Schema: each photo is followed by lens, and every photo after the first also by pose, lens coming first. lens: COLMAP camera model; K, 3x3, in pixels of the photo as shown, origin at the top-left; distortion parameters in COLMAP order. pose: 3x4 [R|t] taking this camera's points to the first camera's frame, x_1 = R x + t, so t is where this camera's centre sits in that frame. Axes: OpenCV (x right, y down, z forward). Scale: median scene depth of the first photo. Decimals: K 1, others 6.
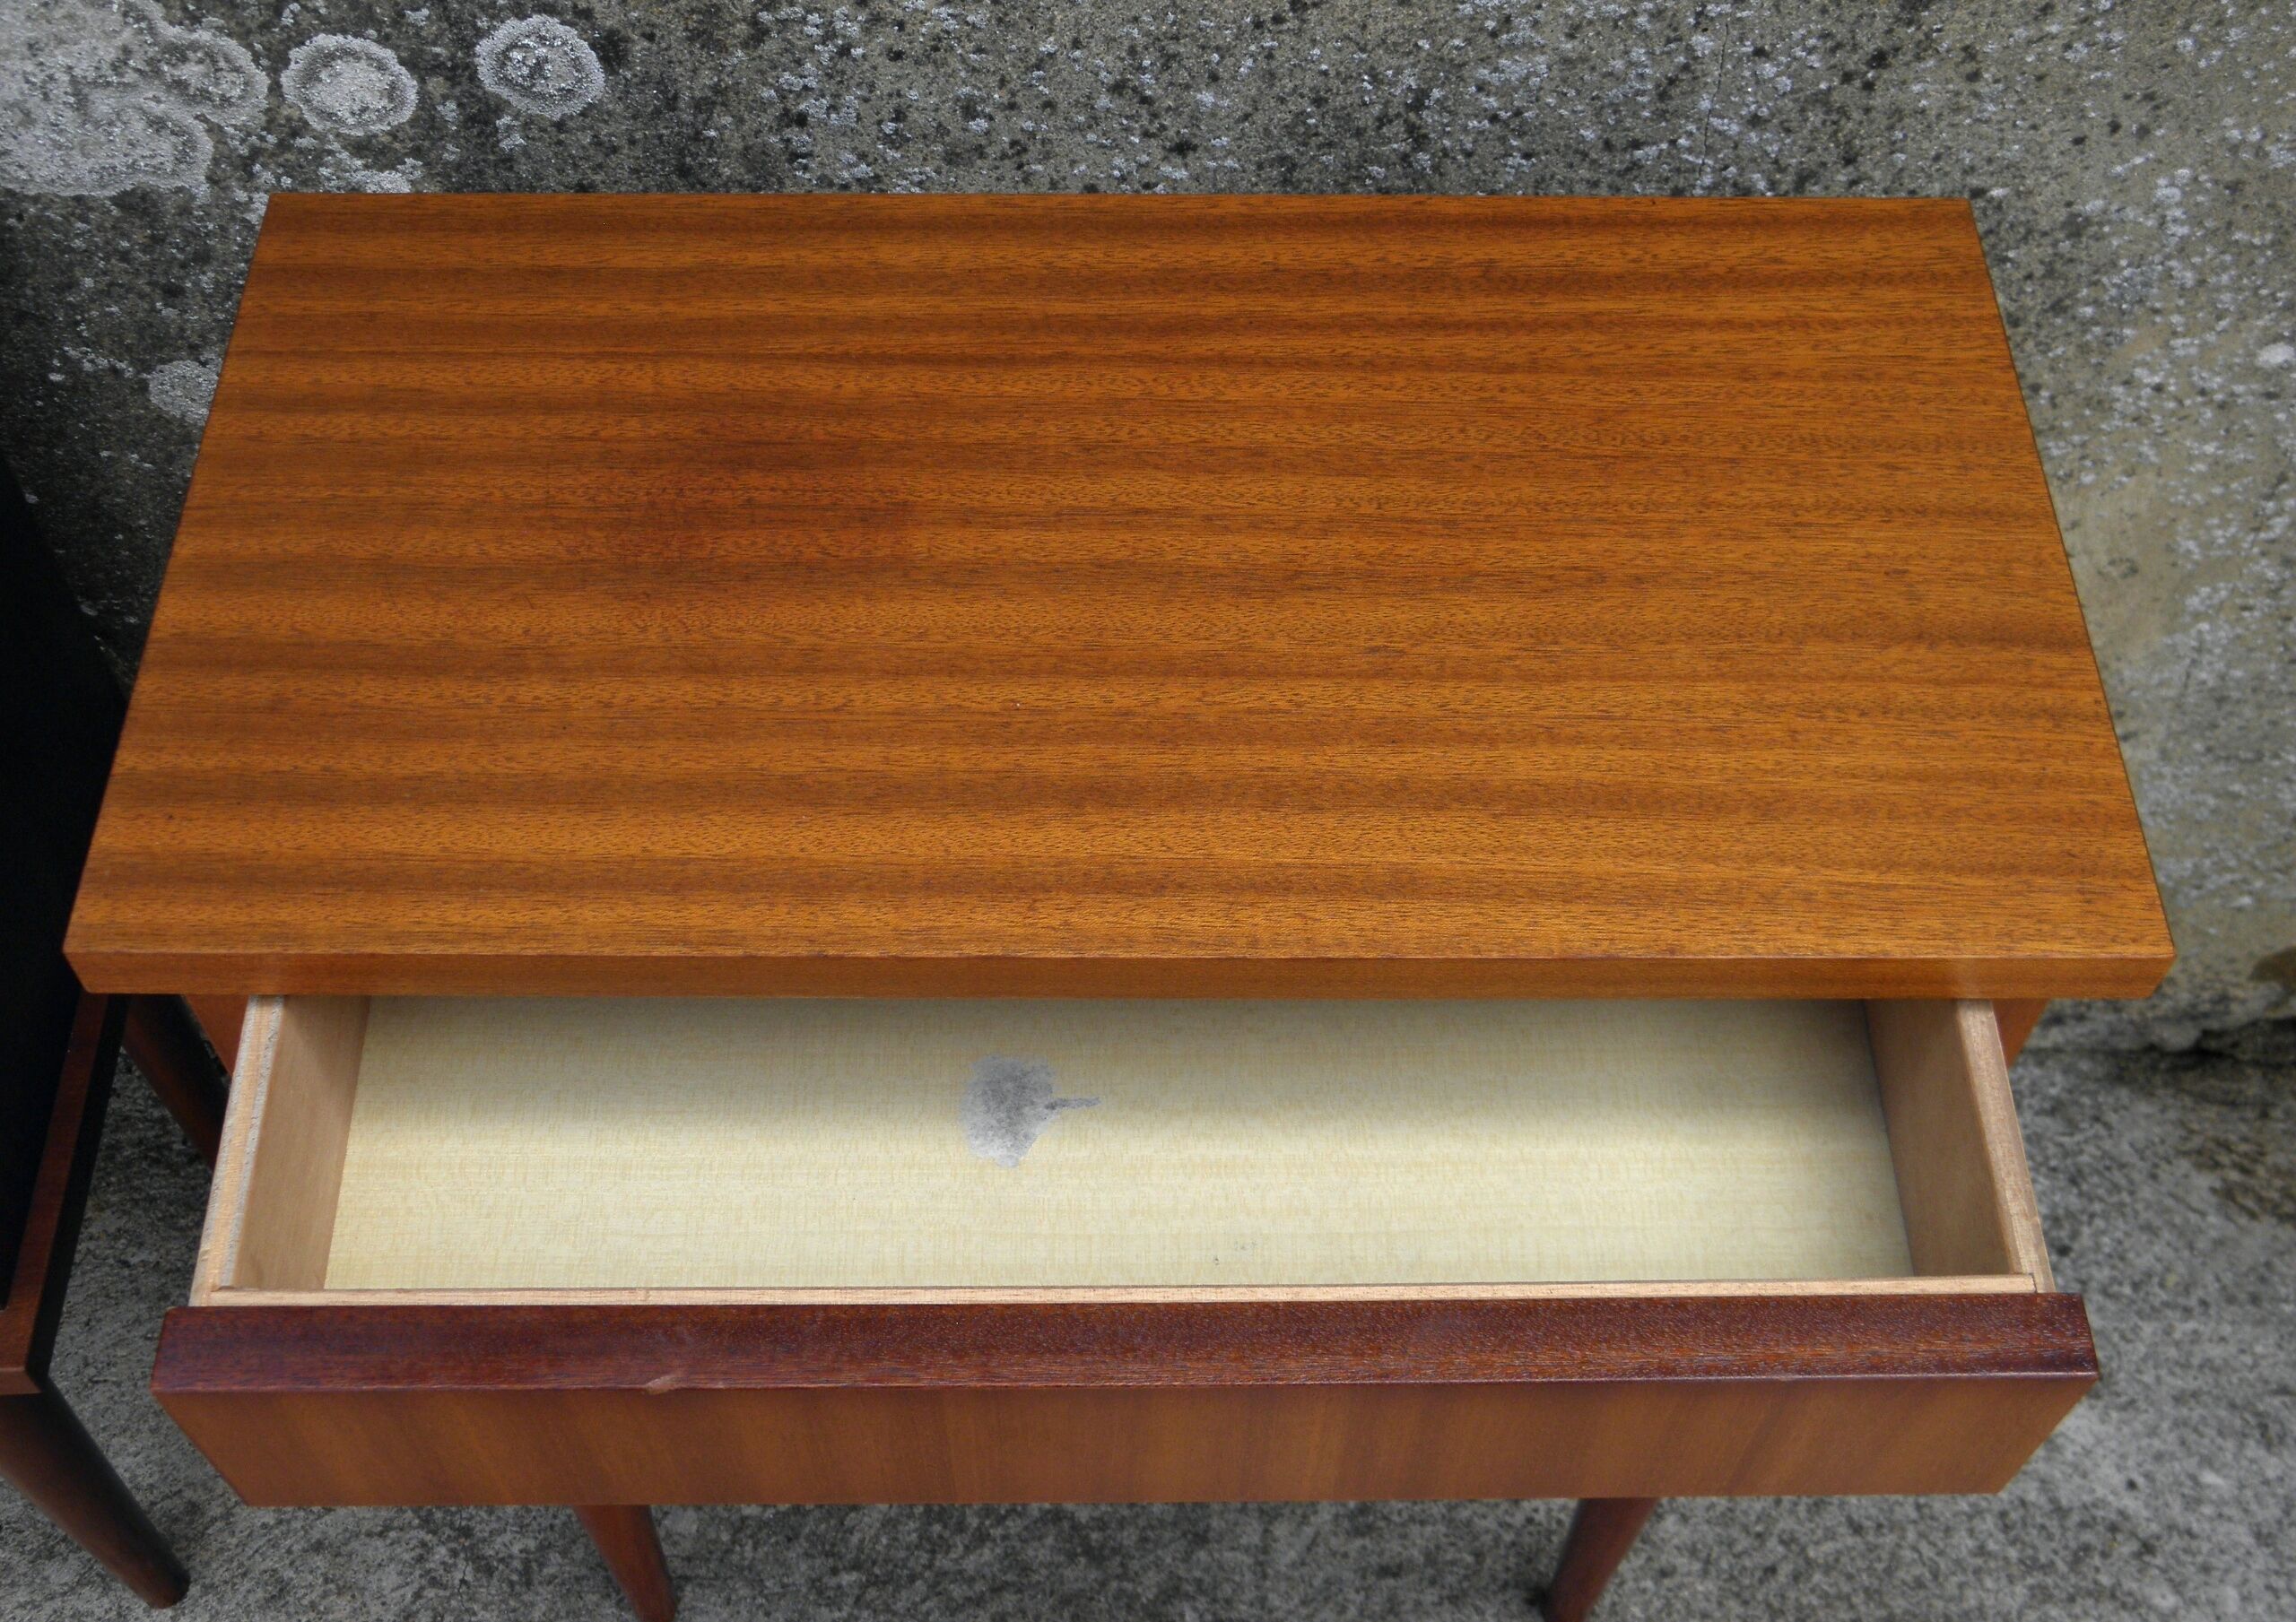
lens RADIAL K [[2581.0, 0, 1106.5], [0, 2581.0, 723.7], [0, 0, 1]] dist [-0.005532, 0.000000]
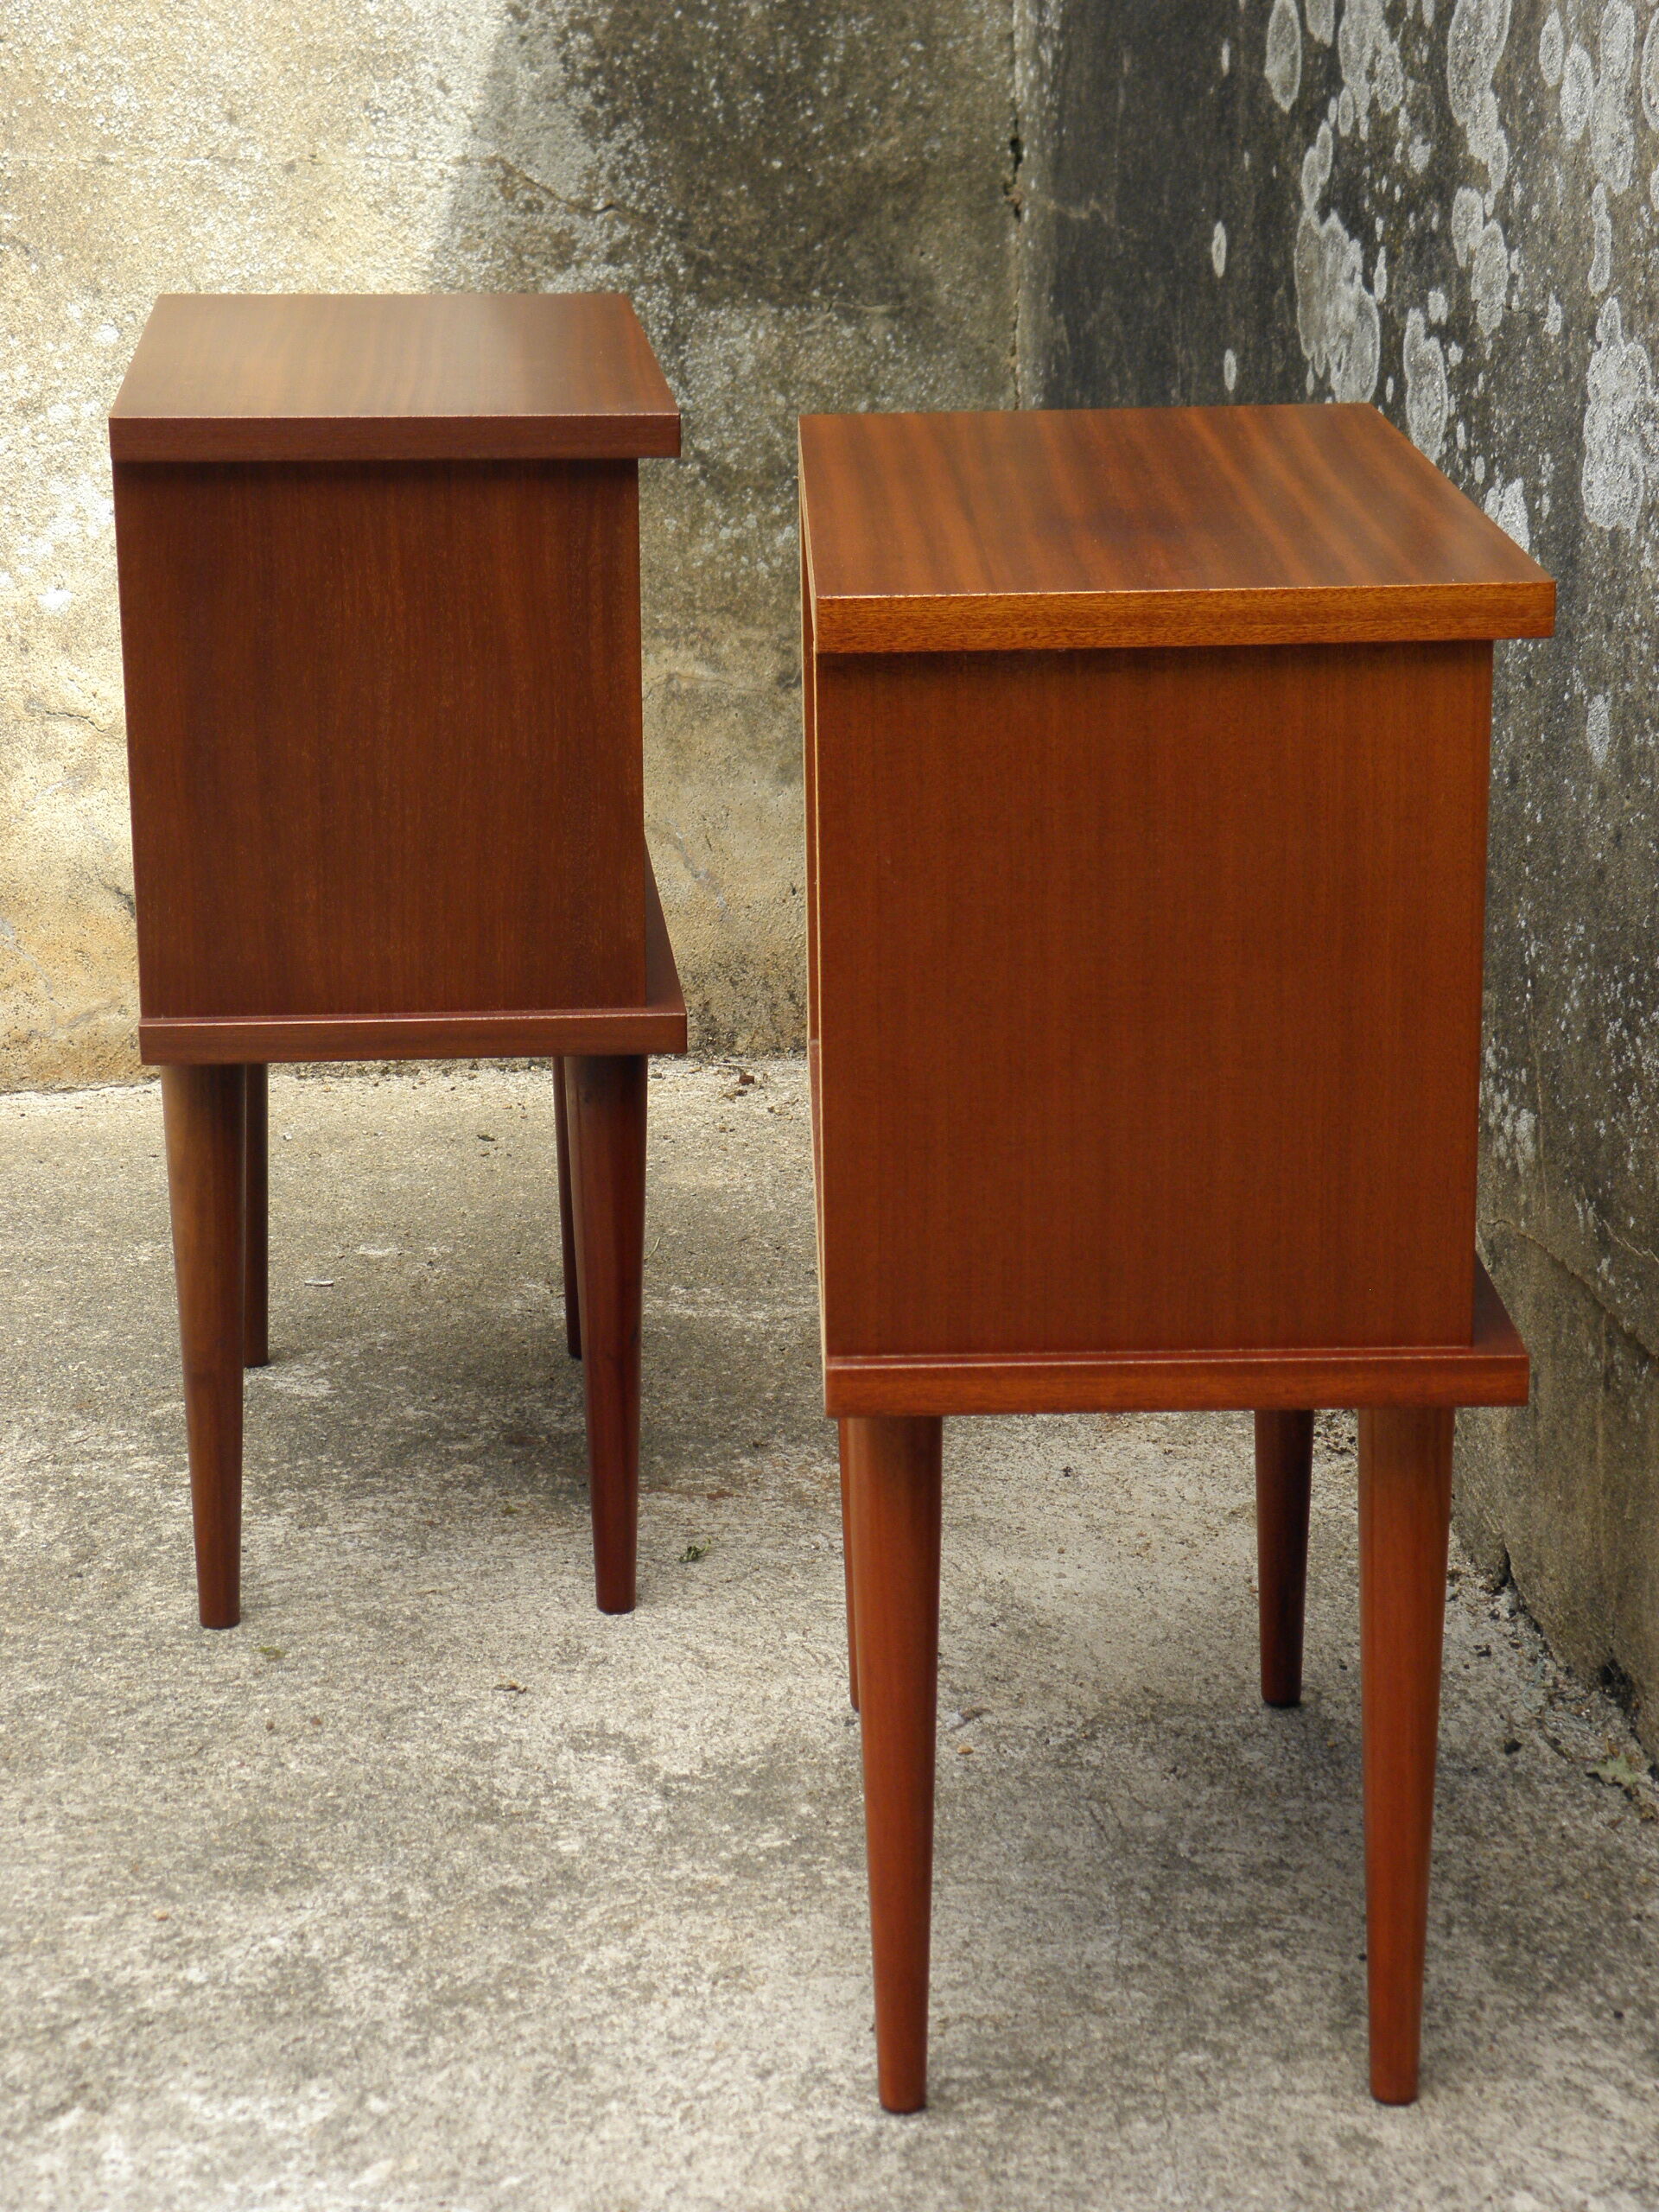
lens RADIAL K [[4585.5, 0, 820.4], [0, 4585.5, 1158.9], [0, 0, 1]] dist [0.271290, 0.000000]
pose [[0.186337, 0.269664, -0.944754, 2.022486], [-0.782382, 0.622362, 0.023331, 0.285241], [0.594271, 0.734811, 0.326949, 0.178478]]
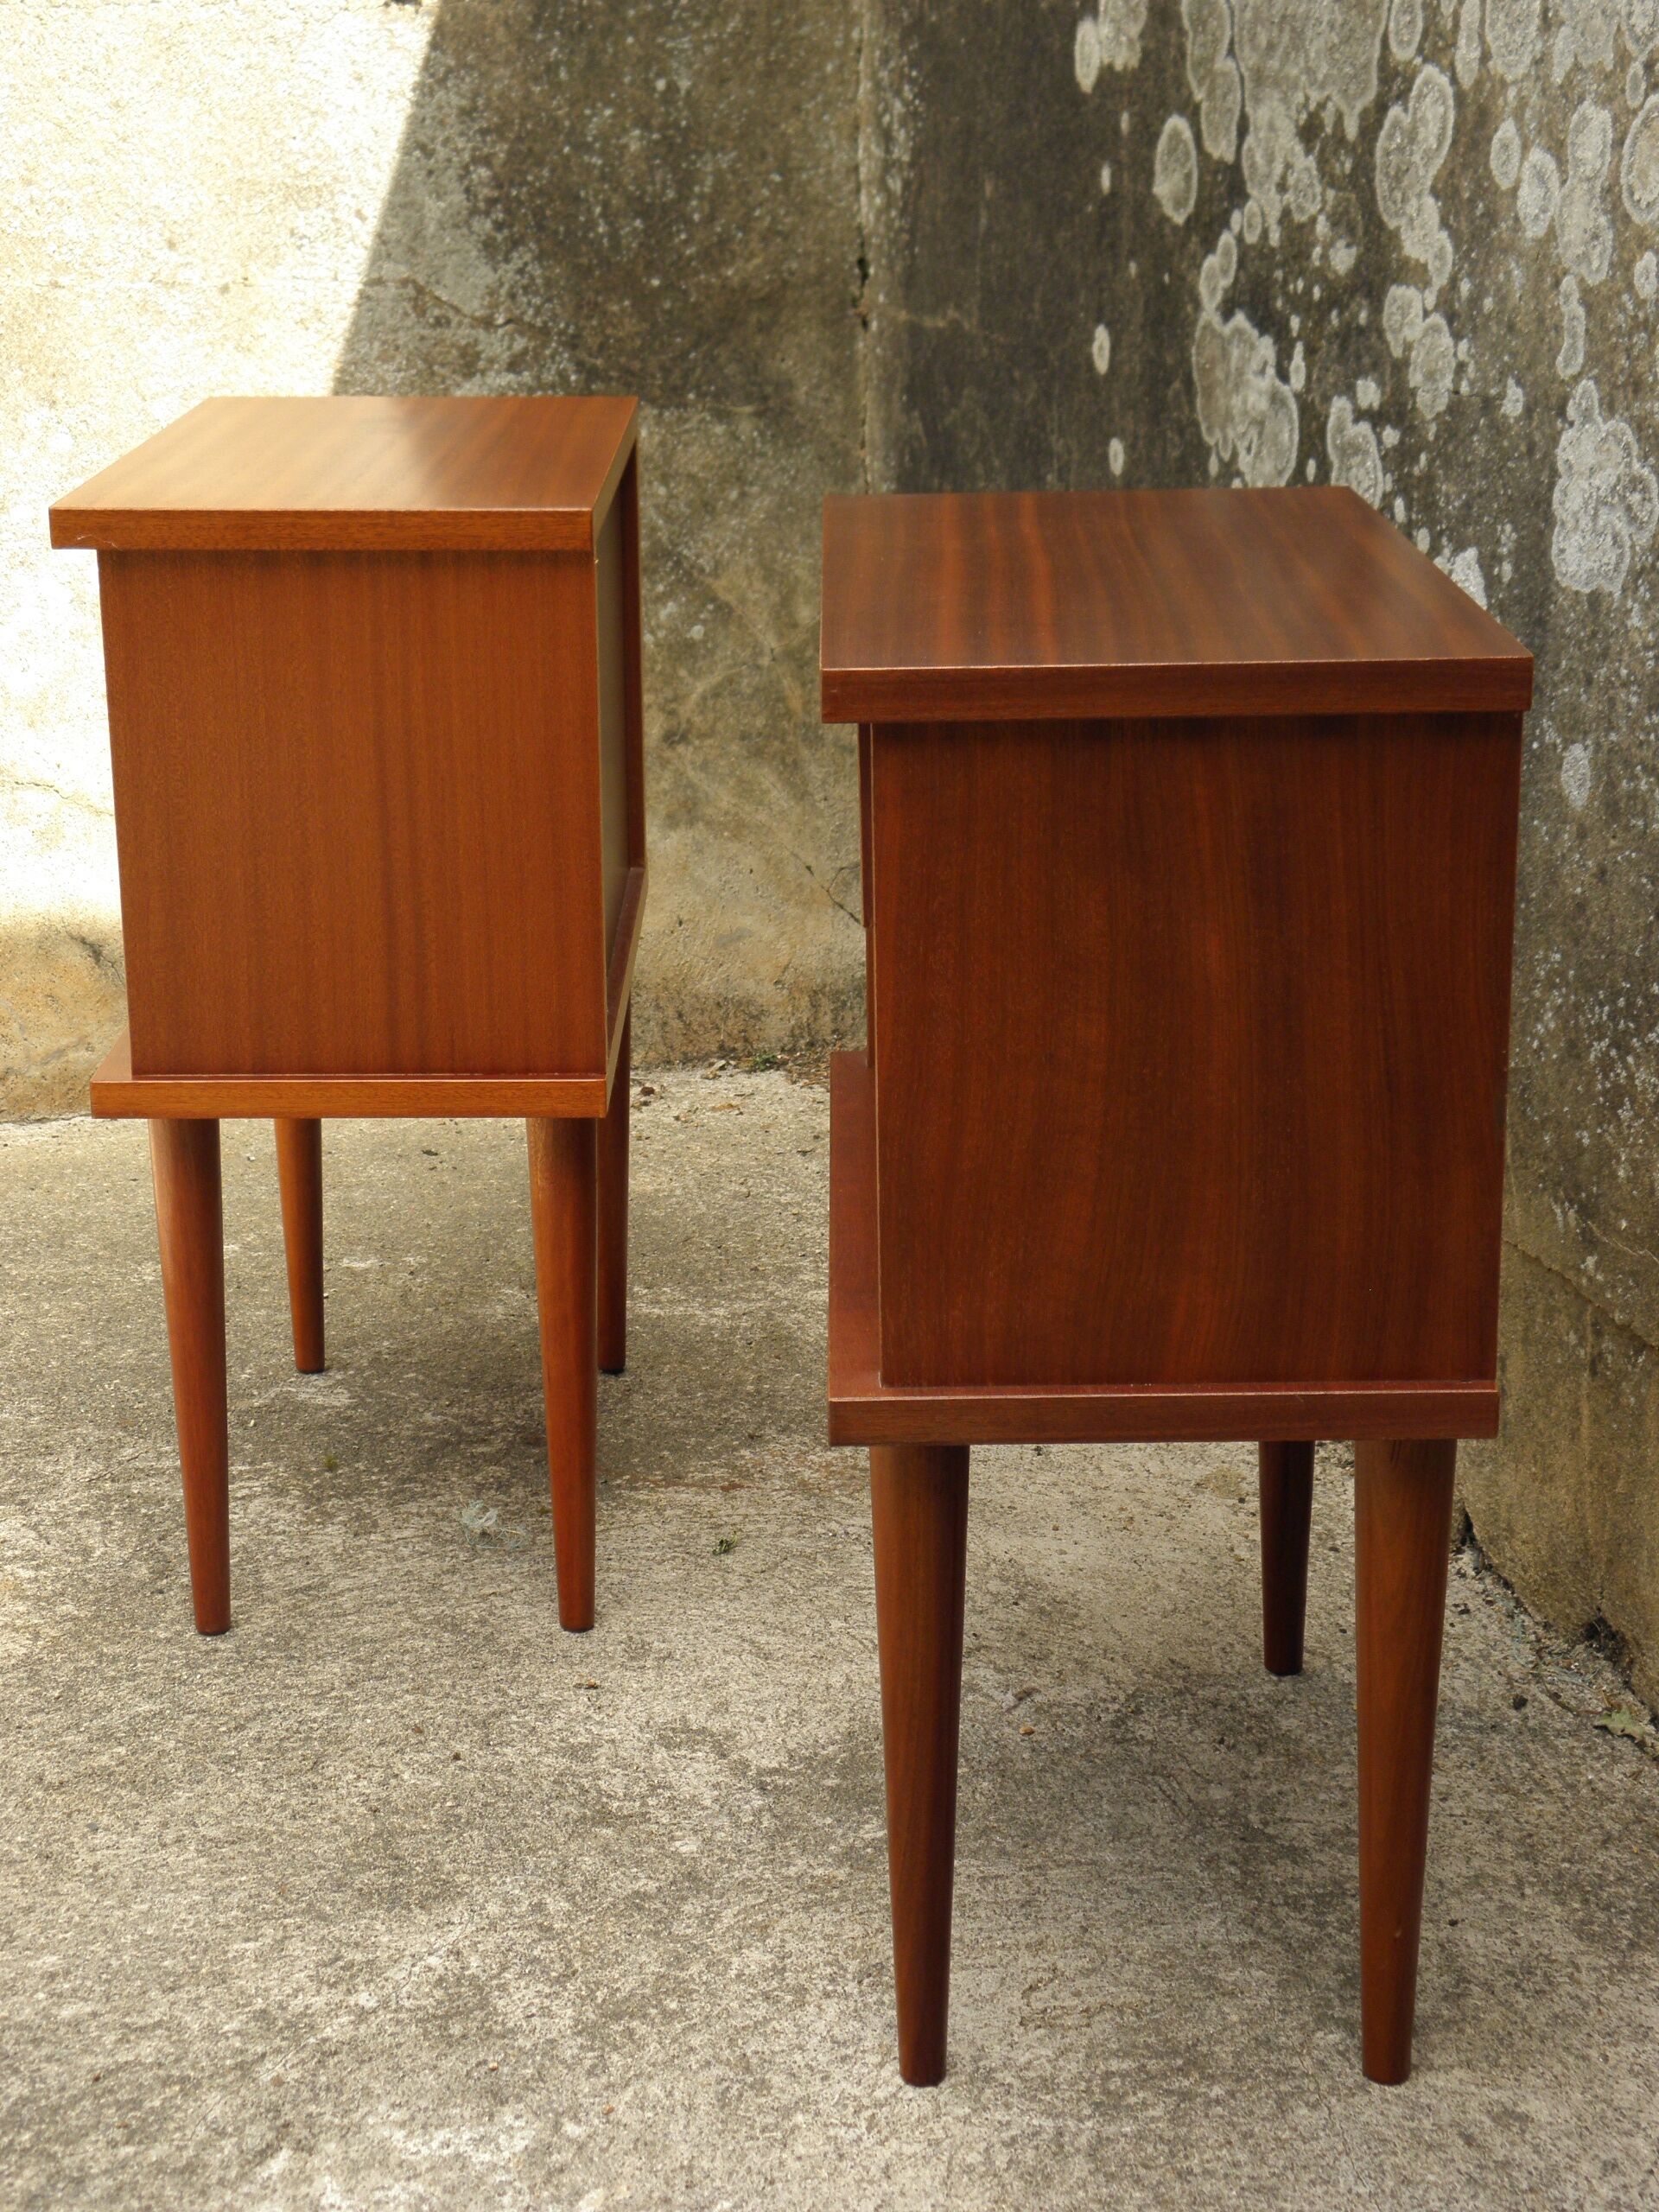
lens RADIAL K [[3648.9, 0, 817.3], [0, 3648.9, 1169.3], [0, 0, 1]] dist [0.171897, 0.000000]
pose [[0.287774, 0.279074, -0.916135, 1.594672], [-0.759941, 0.648692, -0.041105, 0.456805], [0.582818, 0.708037, 0.398756, 0.108687]]
